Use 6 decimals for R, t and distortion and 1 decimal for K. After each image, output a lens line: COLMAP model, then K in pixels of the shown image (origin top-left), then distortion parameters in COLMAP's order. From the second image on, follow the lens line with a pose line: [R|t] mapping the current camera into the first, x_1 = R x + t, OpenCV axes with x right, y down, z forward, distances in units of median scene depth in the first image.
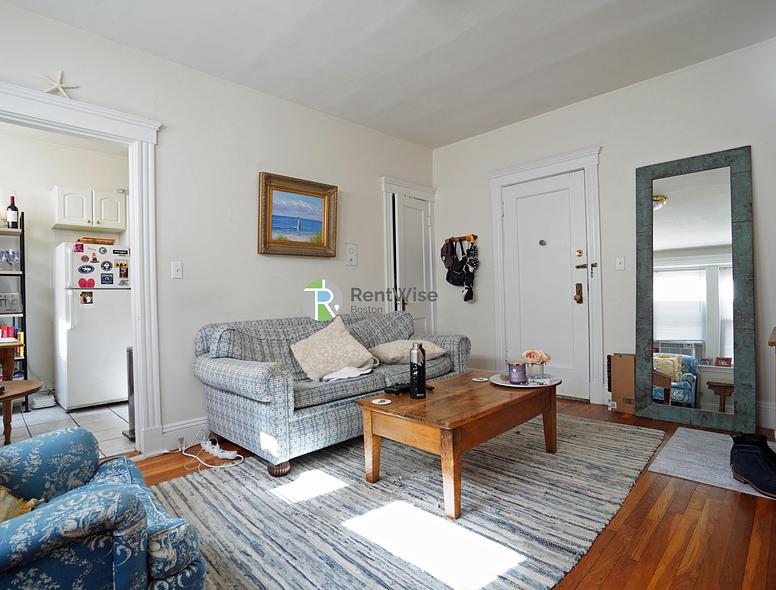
lens RADIAL K [[421.0, 0, 388.0], [0, 421.0, 295.0], [0, 0, 1]] dist [-0.001906, -0.000407]
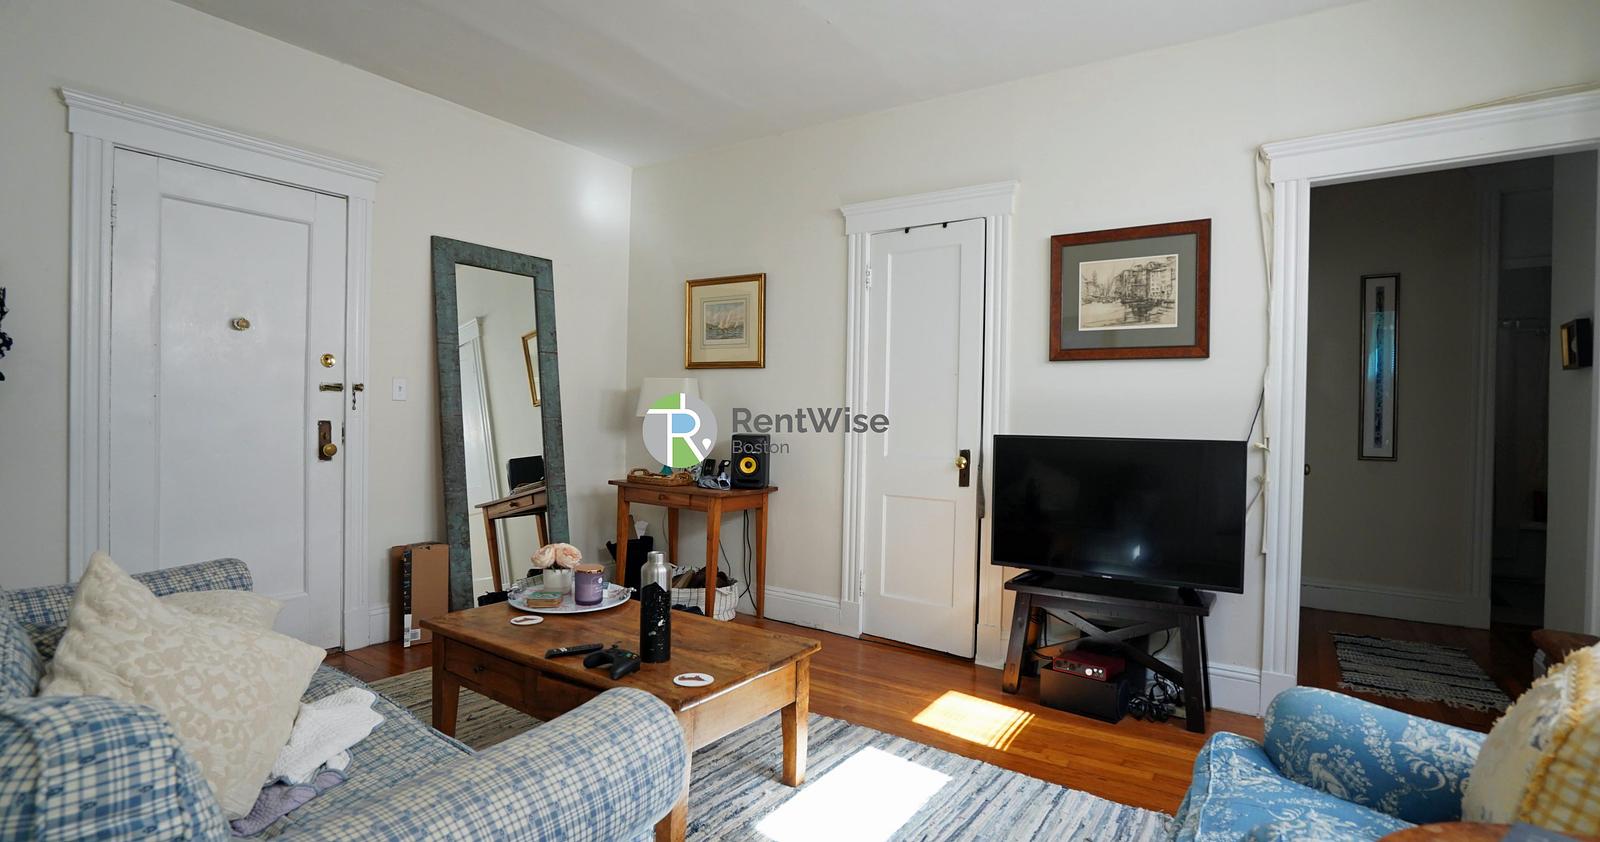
lens RADIAL K [[787.4, 0, 780.4], [0, 787.4, 425.6], [0, 0, 1]] dist [0.000294, 0.000291]
pose [[-0.169999, 0.004041, 0.985436, -0.625715], [-0.015046, 0.999864, -0.006696, -0.026611], [-0.985329, -0.015965, -0.169915, 0.705335]]
